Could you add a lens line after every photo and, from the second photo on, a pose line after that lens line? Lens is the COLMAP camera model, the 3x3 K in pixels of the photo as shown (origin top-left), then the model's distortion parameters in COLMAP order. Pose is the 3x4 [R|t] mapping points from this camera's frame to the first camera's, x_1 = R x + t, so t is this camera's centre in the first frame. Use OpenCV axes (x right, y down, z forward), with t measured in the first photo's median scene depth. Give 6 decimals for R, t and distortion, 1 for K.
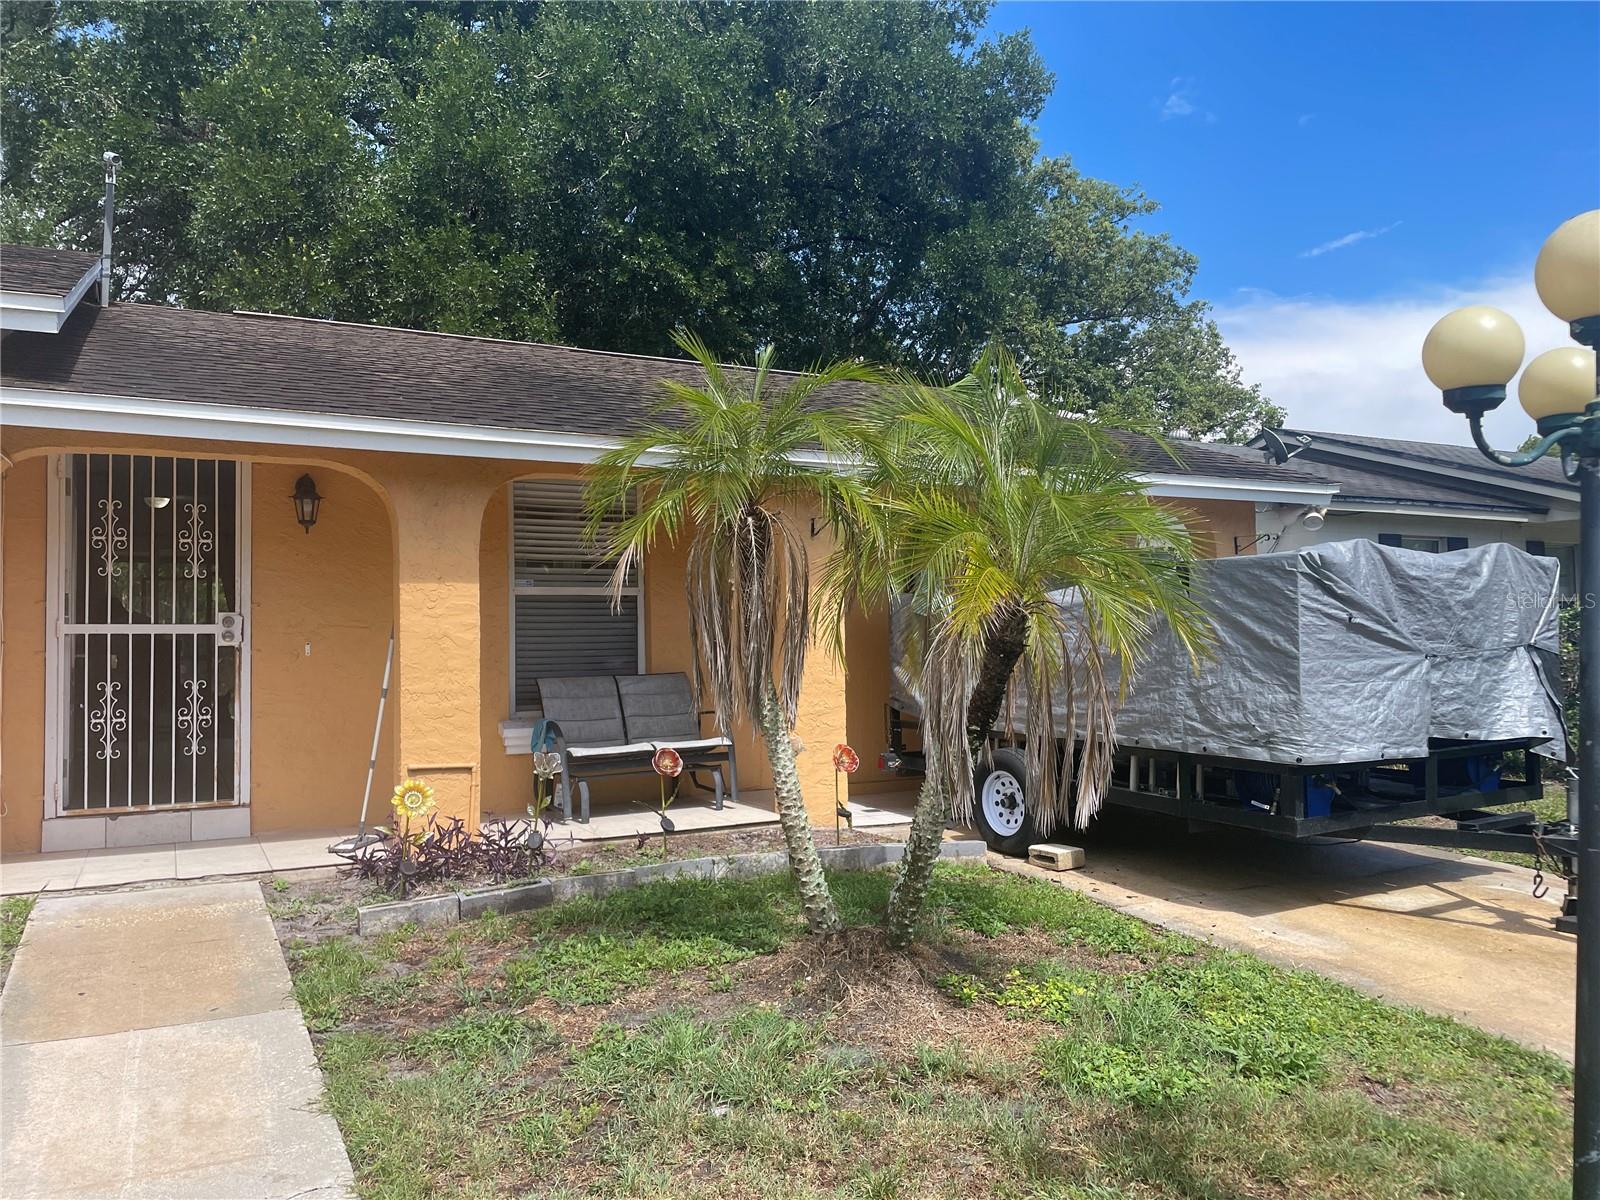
lens RADIAL K [[1221.3, 0, 796.4], [0, 1221.3, 601.7], [0, 0, 1]] dist [0.064508, -0.085304]
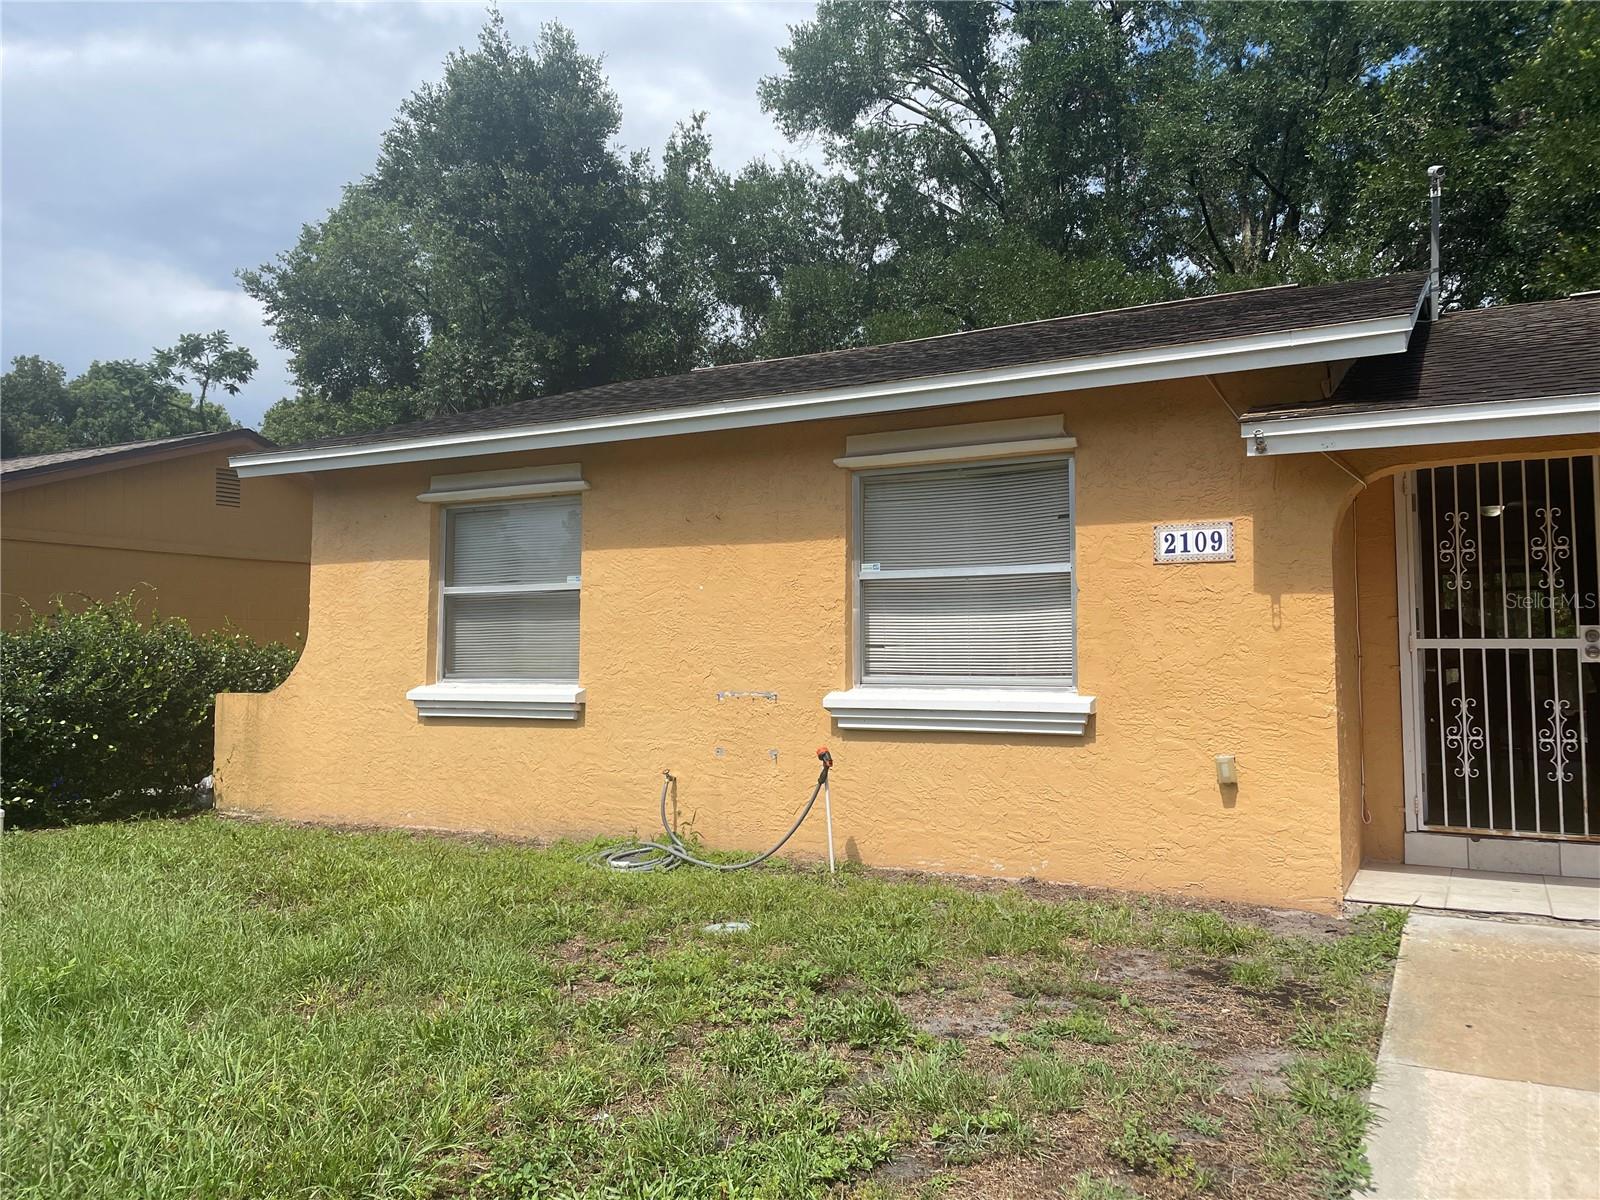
lens RADIAL K [[1221.3, 0, 795.2], [0, 1221.3, 585.3], [0, 0, 1]] dist [0.064508, -0.085304]
pose [[0.555855, -0.040172, -0.830308, -0.034740], [0.021478, 0.999192, -0.033964, -0.002065], [0.831002, 0.001046, 0.556269, 0.018225]]
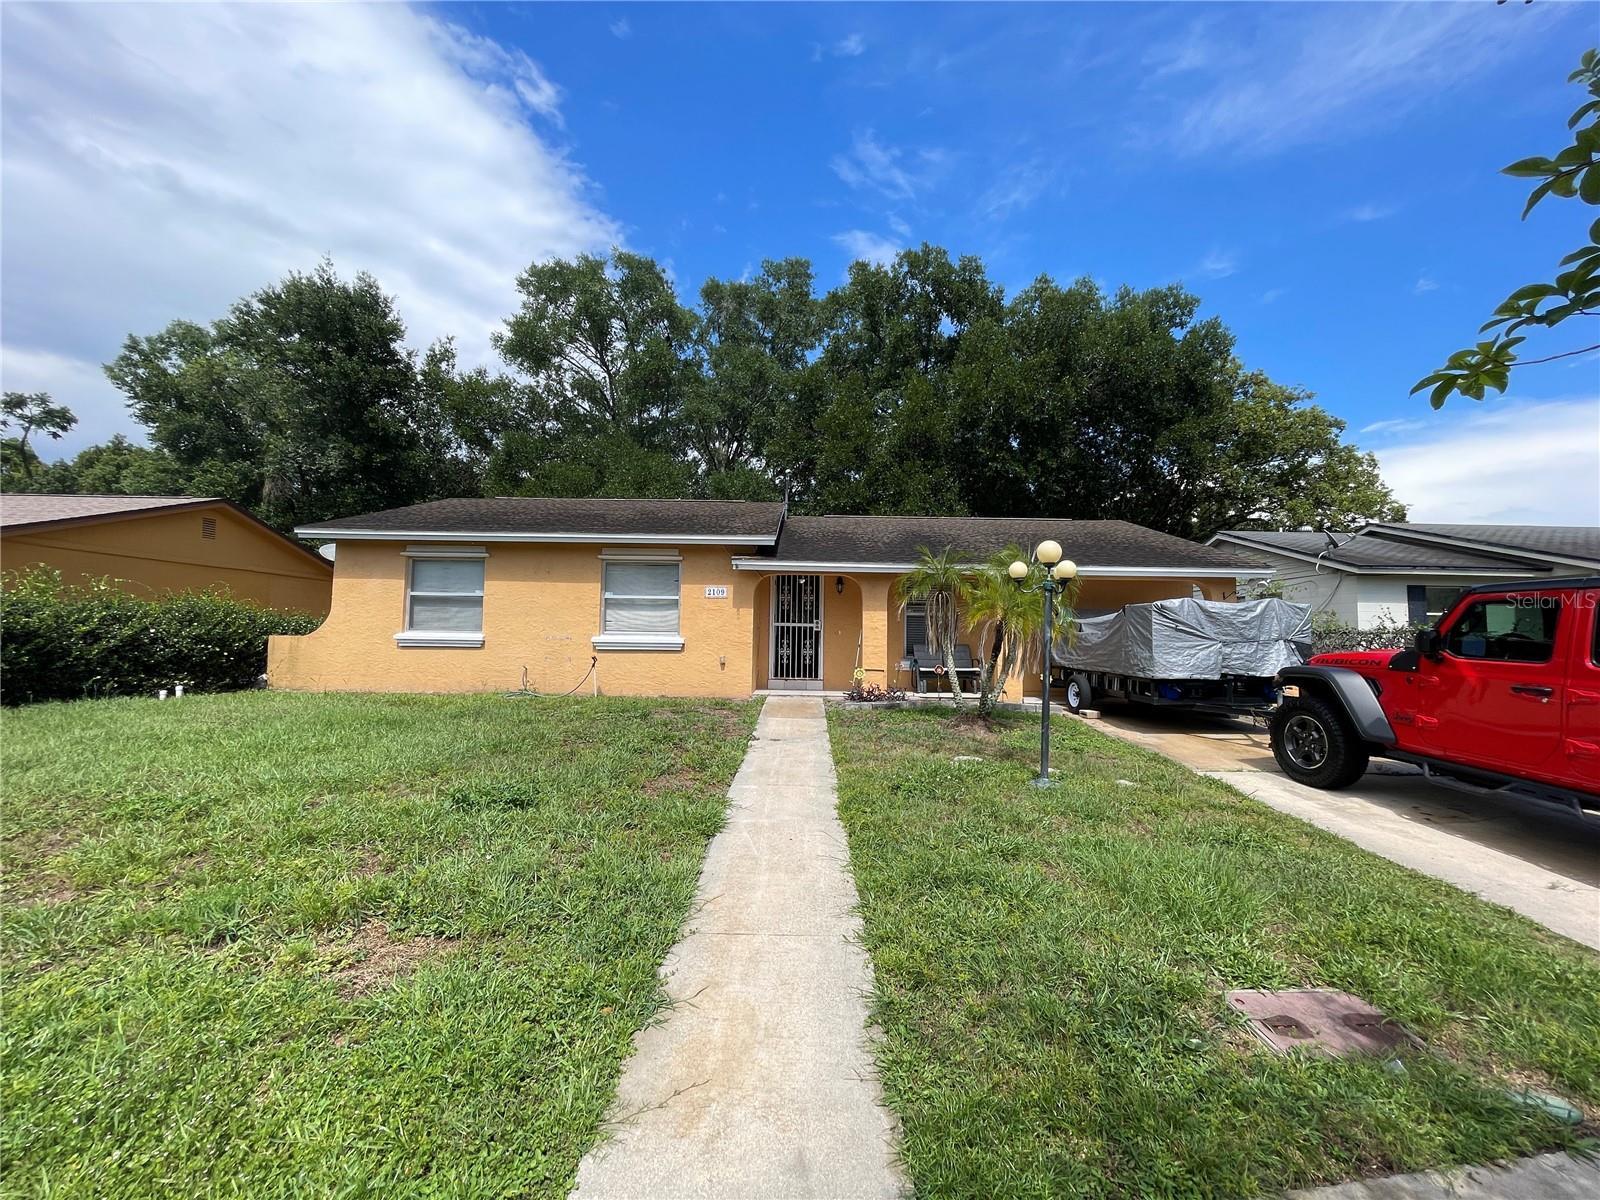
lens RADIAL K [[645.5, 0, 801.4], [0, 645.5, 601.8], [0, 0, 1]] dist [-0.003815, 0.000817]
pose [[0.884758, -0.001103, -0.466049, 0.293669], [-0.010810, 0.999680, -0.022888, -0.000373], [0.465925, 0.025288, 0.884463, -0.523479]]
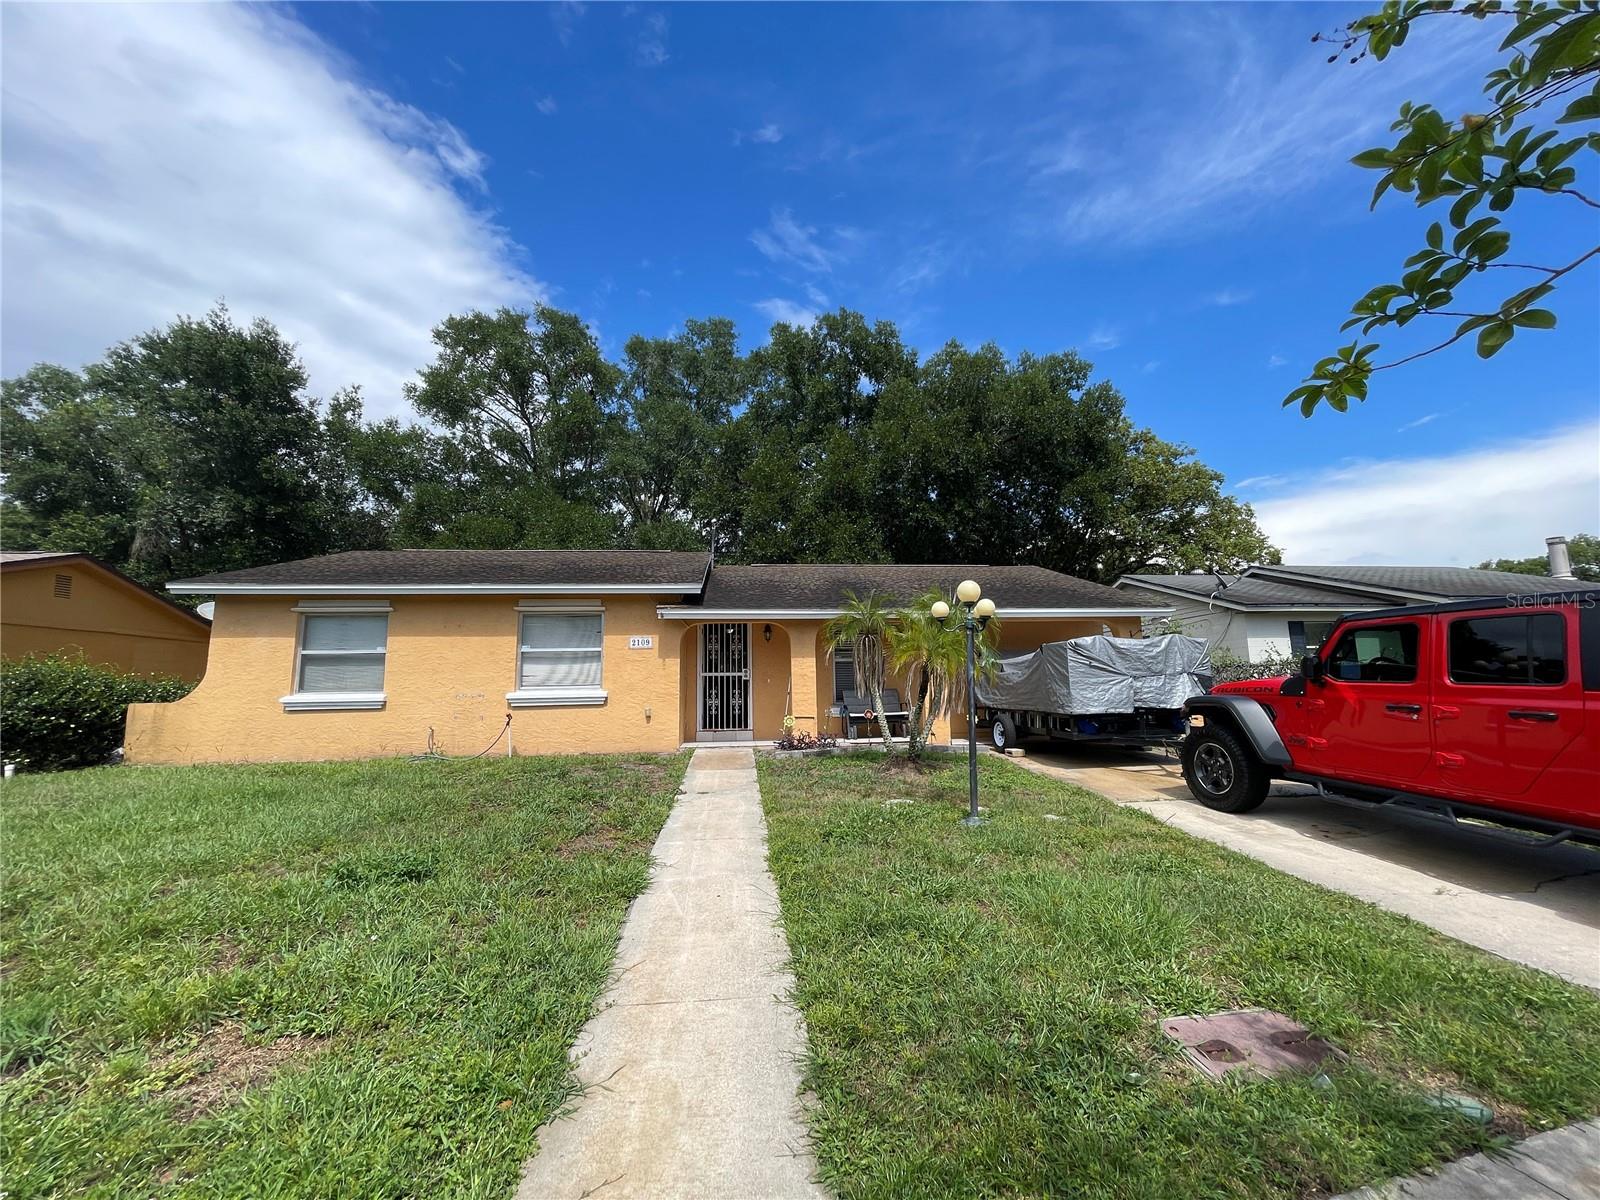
lens RADIAL K [[645.5, 0, 801.7], [0, 645.5, 600.6], [0, 0, 1]] dist [-0.003815, 0.000817]
pose [[0.929583, -0.055392, -0.364427, 0.293968], [0.018621, 0.994439, -0.103654, 0.008610], [0.368142, 0.089568, 0.925445, -0.513047]]
